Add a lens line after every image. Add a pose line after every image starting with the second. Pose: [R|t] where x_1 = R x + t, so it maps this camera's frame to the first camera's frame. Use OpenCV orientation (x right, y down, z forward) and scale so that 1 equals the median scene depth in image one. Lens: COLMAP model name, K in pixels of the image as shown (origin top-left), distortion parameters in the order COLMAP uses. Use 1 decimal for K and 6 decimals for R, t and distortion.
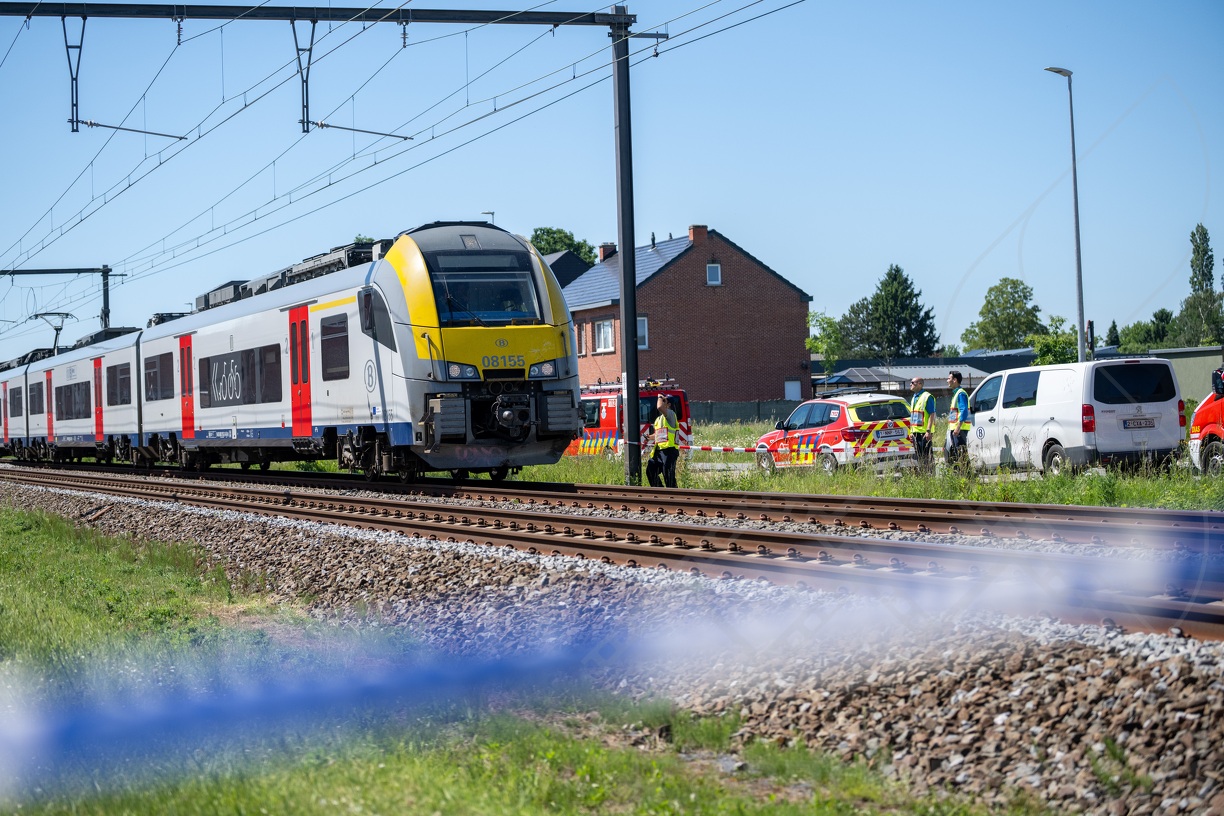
lens RADIAL K [[2592.6, 0, 614.2], [0, 2592.6, 409.1], [0, 0, 1]] dist [-0.187043, 0.000000]
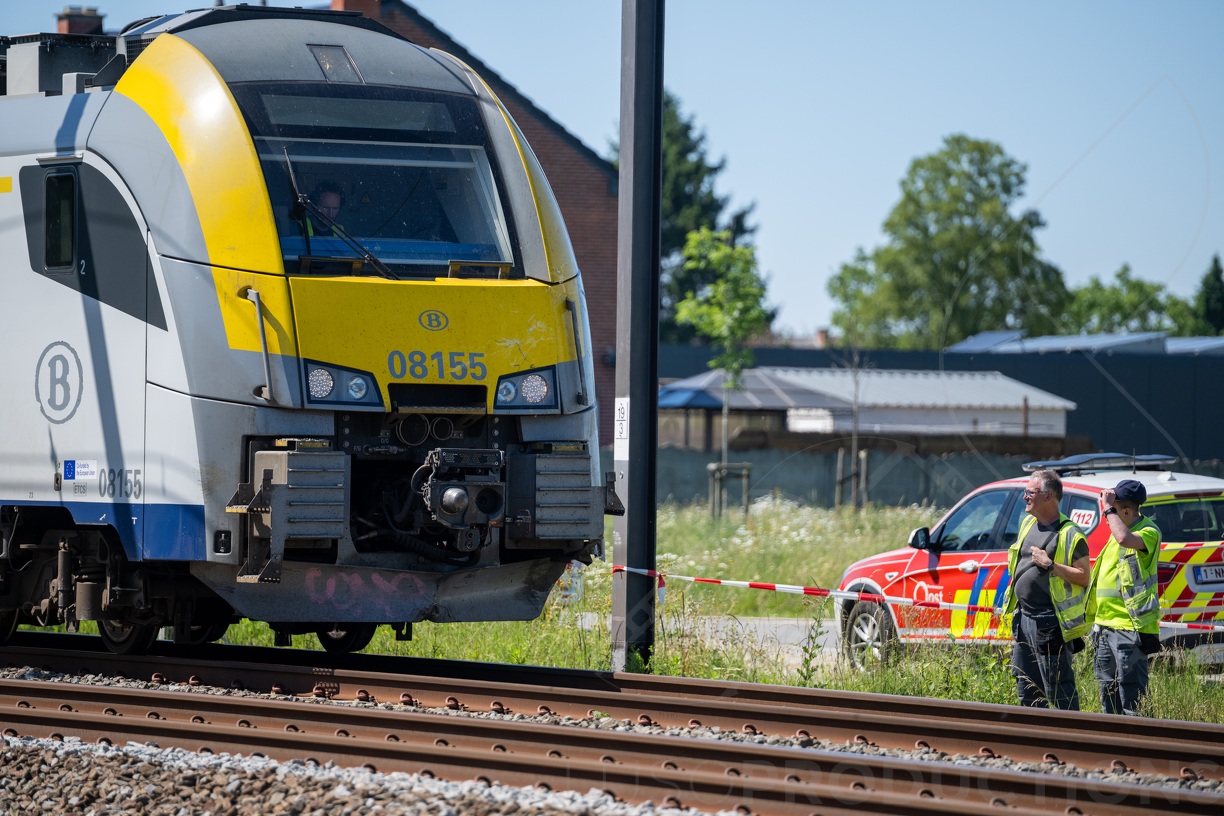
lens RADIAL K [[6857.0, 0, 618.8], [0, 6857.0, 394.7], [0, 0, 1]] dist [2.331197, 0.000000]
pose [[0.992566, 0.045595, 0.112842, -0.127232], [-0.044770, 0.998949, -0.009839, -0.004133], [-0.113172, 0.004714, 0.993564, -0.074404]]
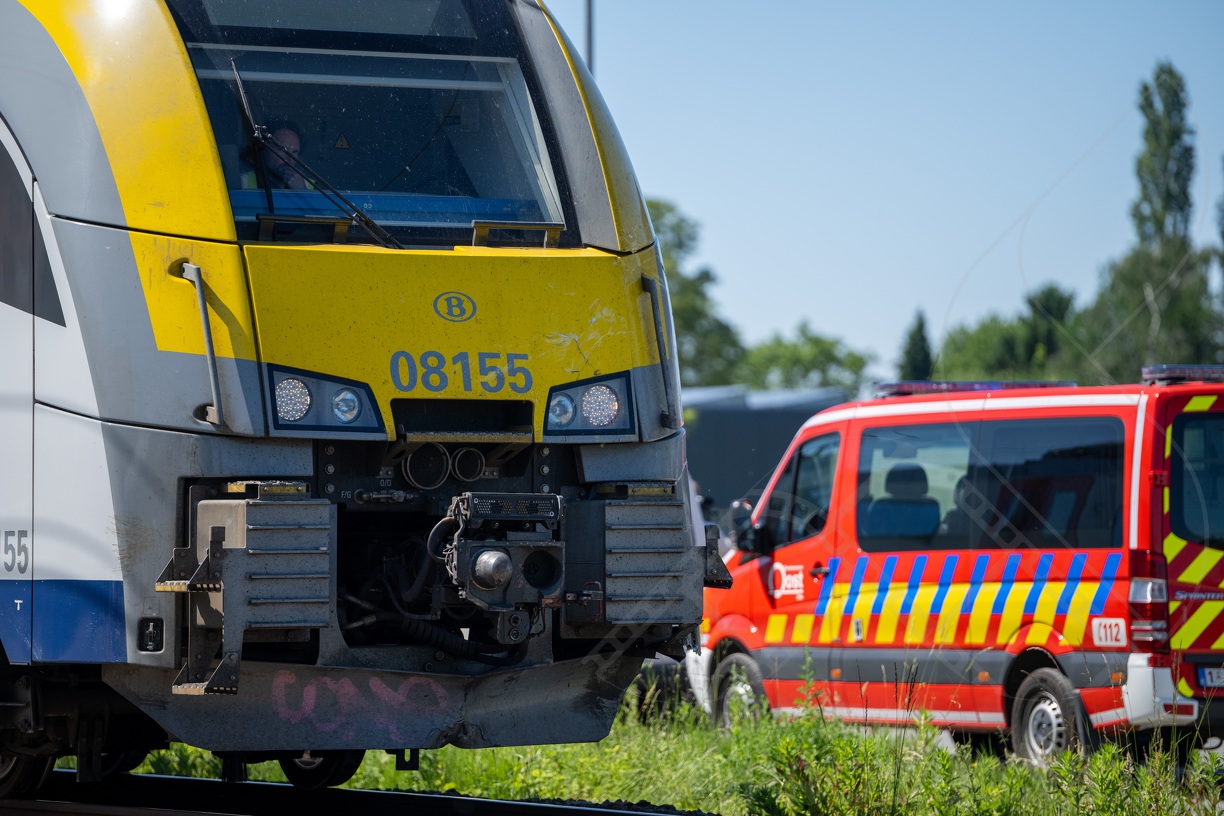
lens RADIAL K [[6857.0, 0, 603.7], [0, 6857.0, 413.3], [0, 0, 1]] dist [2.331197, 0.000000]
pose [[0.991106, 0.034288, 0.128583, -0.114537], [-0.032318, 0.999327, -0.017380, -0.001470], [-0.129092, 0.013070, 0.991546, 0.244647]]
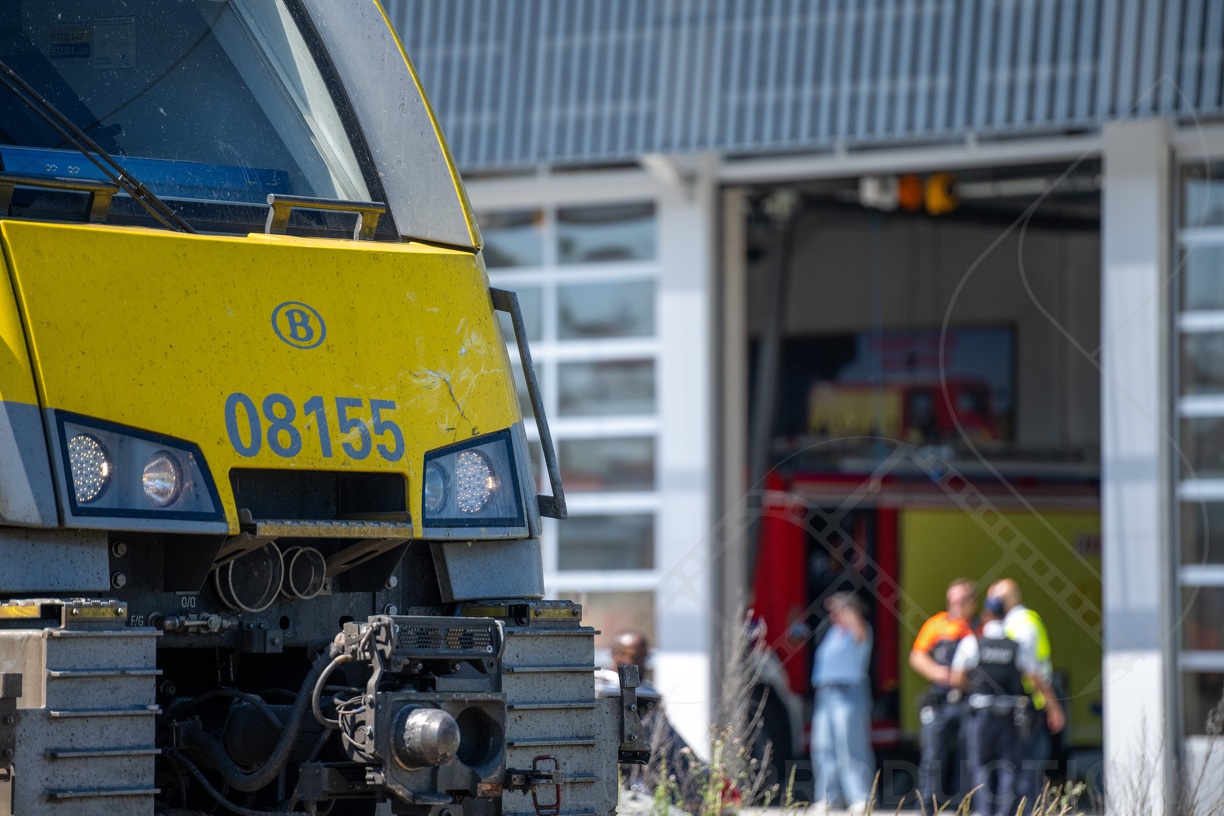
lens RADIAL K [[6857.0, 0, 610.5], [0, 6857.0, 409.3], [0, 0, 1]] dist [2.331197, 0.000000]
pose [[0.905184, 0.045491, 0.422578, -0.210114], [-0.028035, 0.998481, -0.047436, 0.002147], [-0.424094, 0.031091, 0.905084, 0.523703]]
